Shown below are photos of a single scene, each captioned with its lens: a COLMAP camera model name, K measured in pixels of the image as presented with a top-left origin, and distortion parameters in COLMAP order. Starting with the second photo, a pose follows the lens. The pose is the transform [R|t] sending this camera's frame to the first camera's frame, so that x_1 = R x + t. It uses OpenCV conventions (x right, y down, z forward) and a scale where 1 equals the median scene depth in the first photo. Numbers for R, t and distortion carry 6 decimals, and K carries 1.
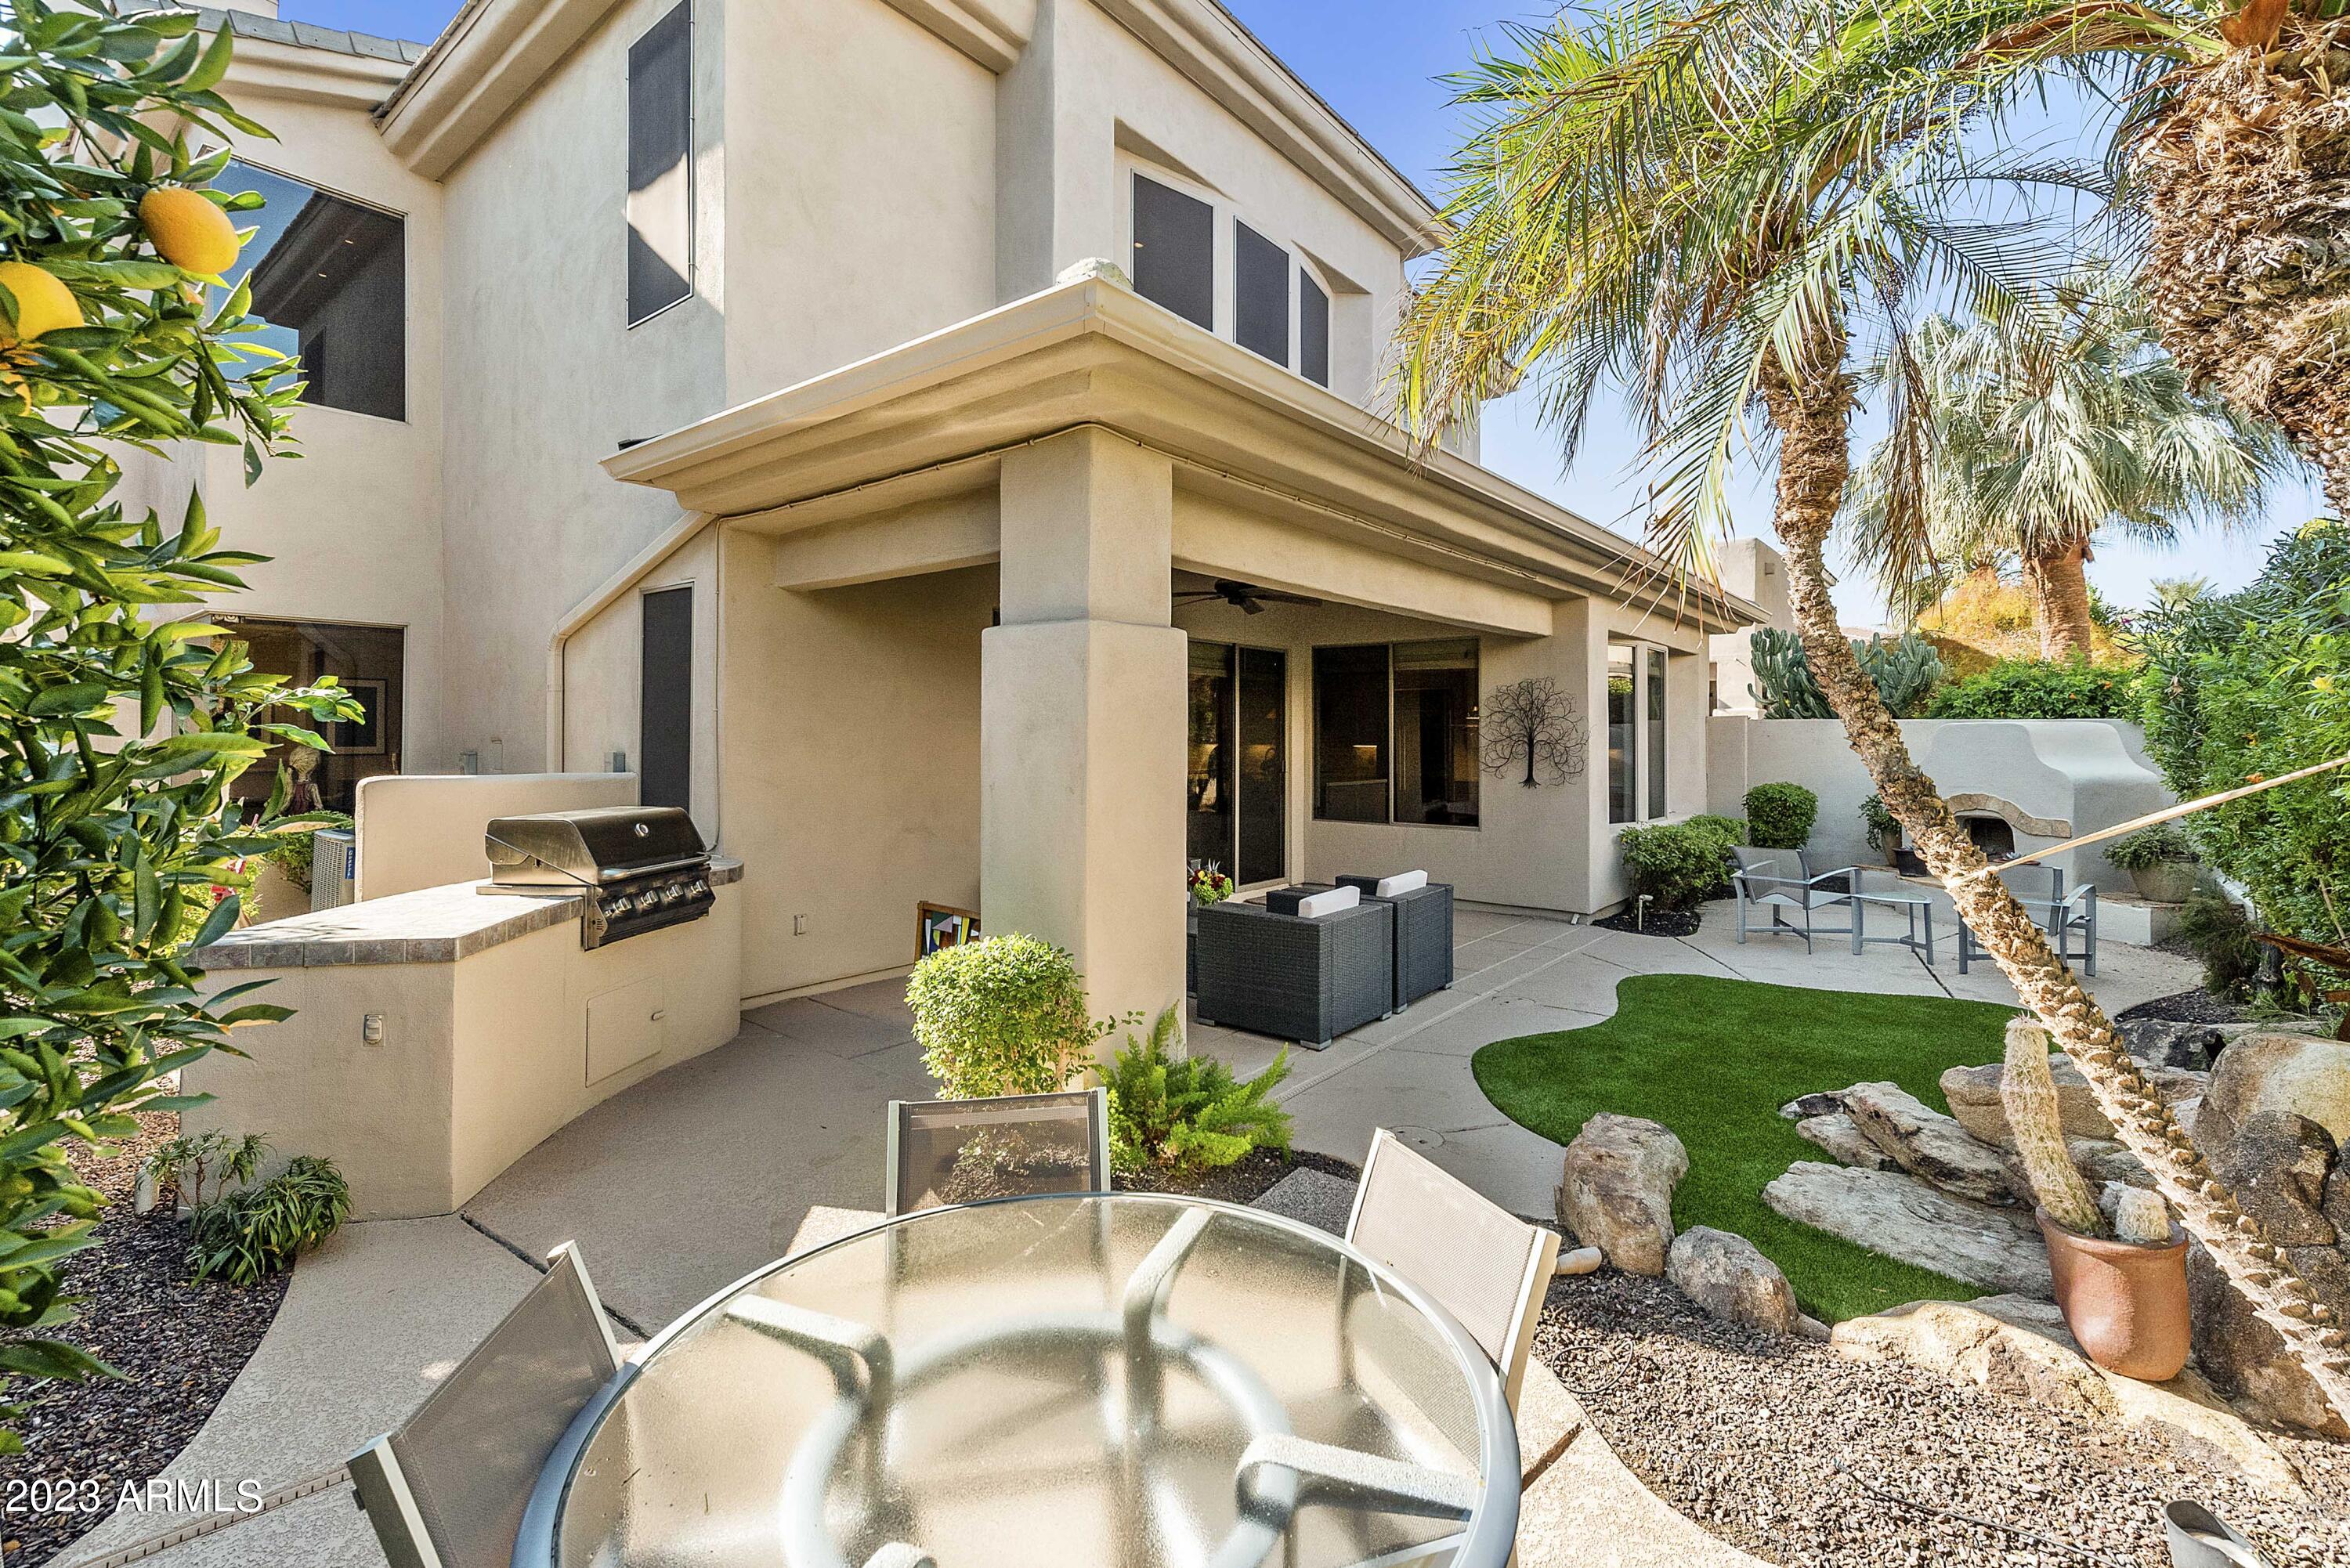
lens RADIAL K [[1017.8, 0, 1184.6], [0, 1017.8, 732.3], [0, 0, 1]] dist [0.002522, 0.000171]
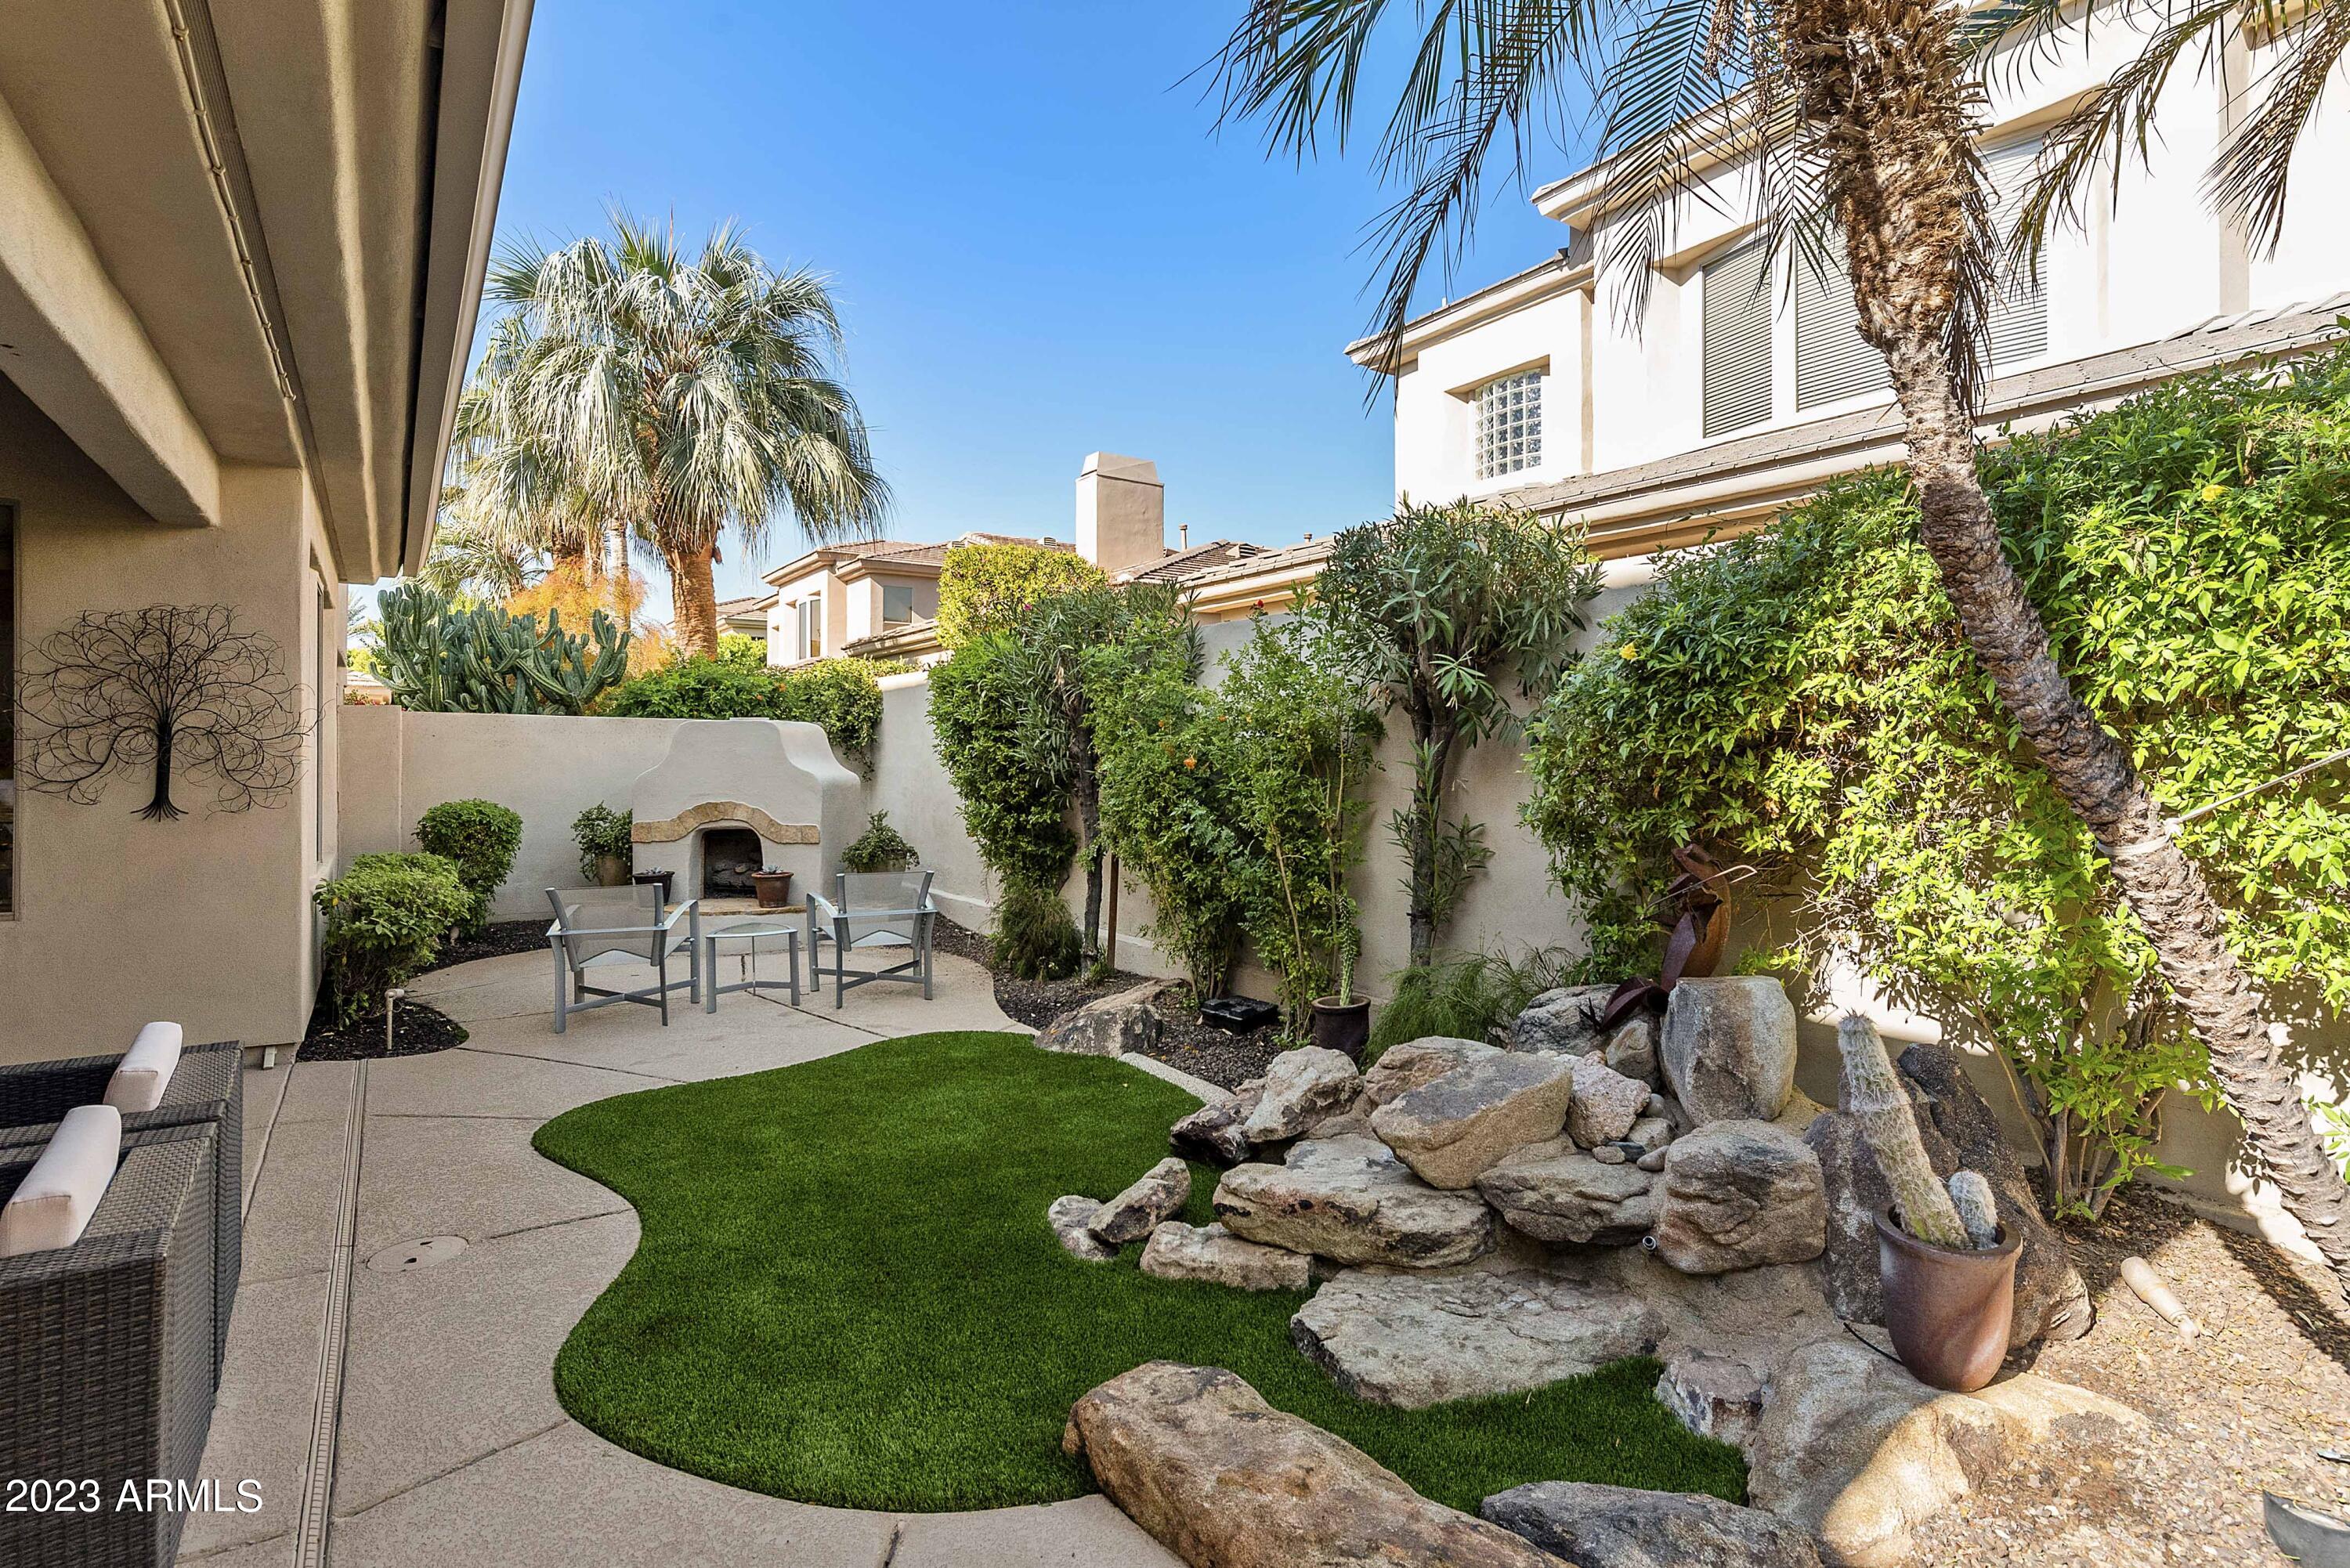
lens RADIAL K [[1179.4, 0, 1174.6], [0, 1179.4, 748.4], [0, 0, 1]] dist [0.003596, 0.000148]
pose [[0.300671, 0.007417, 0.953699, -0.067780], [-0.004133, 0.999971, -0.006474, 0.020102], [-0.953719, -0.001995, 0.300692, 0.335874]]
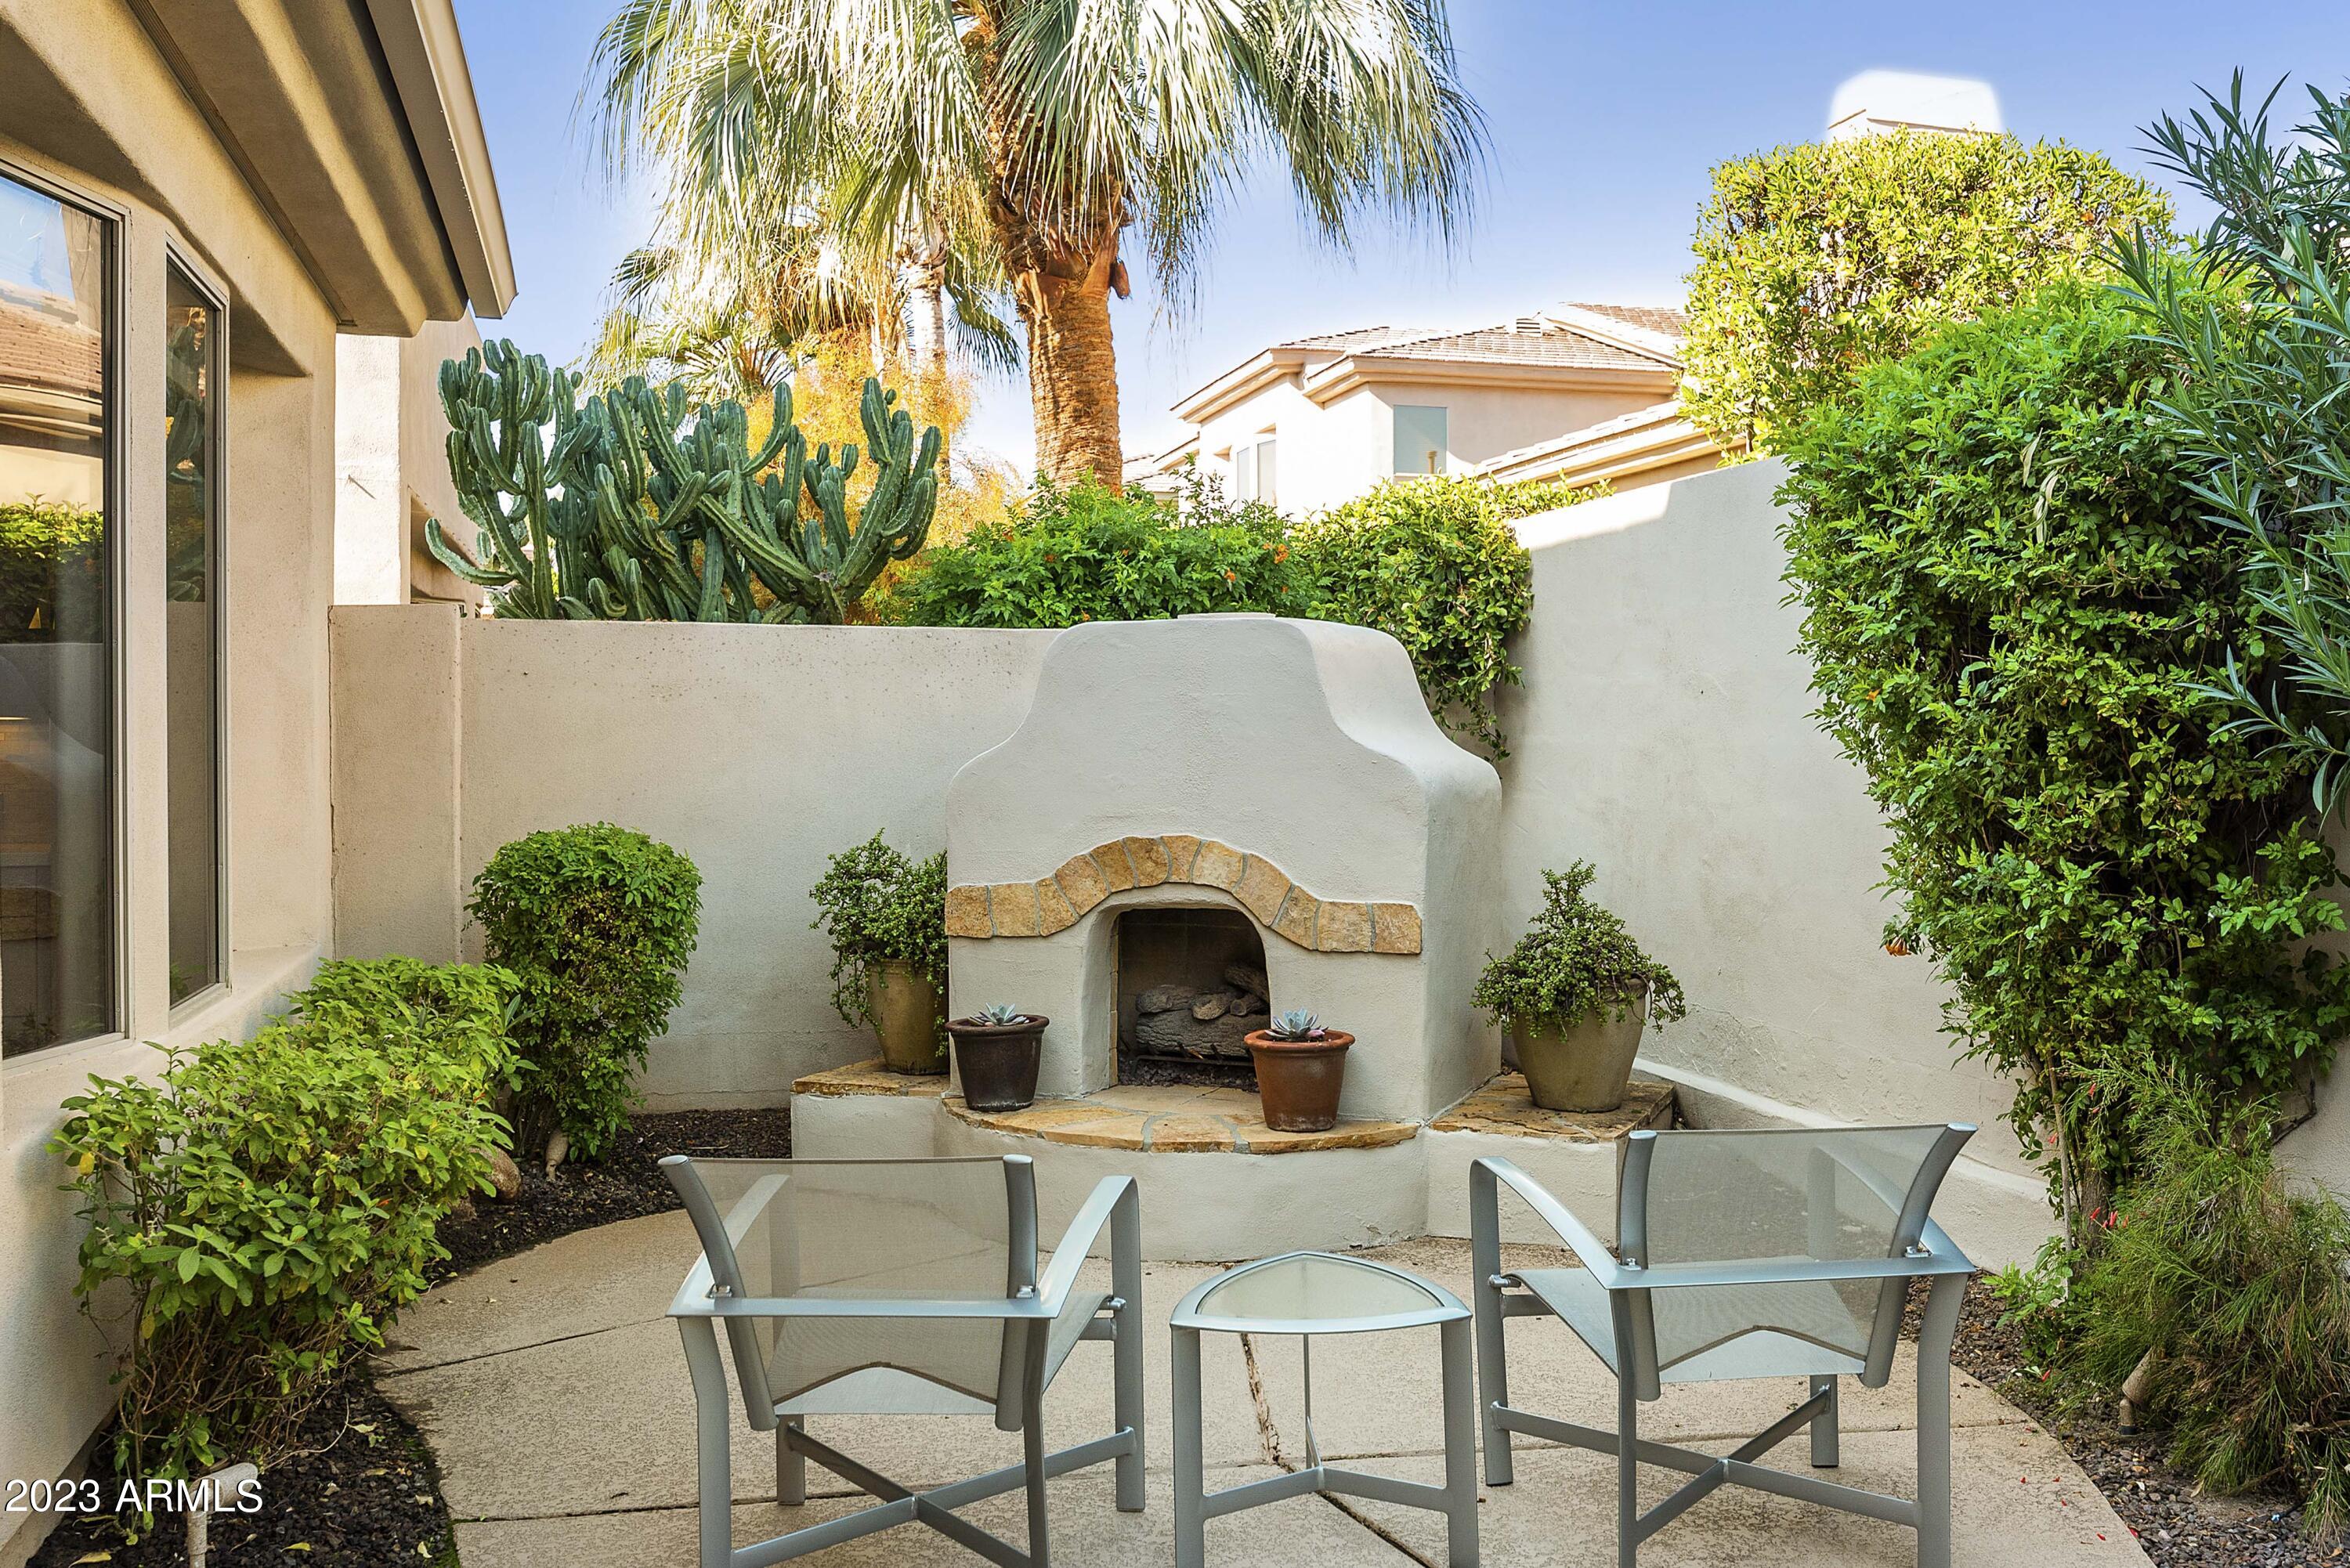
lens RADIAL K [[2059.8, 0, 1172.1], [0, 2059.8, 782.4], [0, 0, 1]] dist [-0.056426, 0.000814]
pose [[0.592401, -0.019884, 0.805398, 0.251859], [0.000872, 0.999711, 0.024040, 0.027700], [-0.805642, -0.013539, 0.592247, 0.618166]]
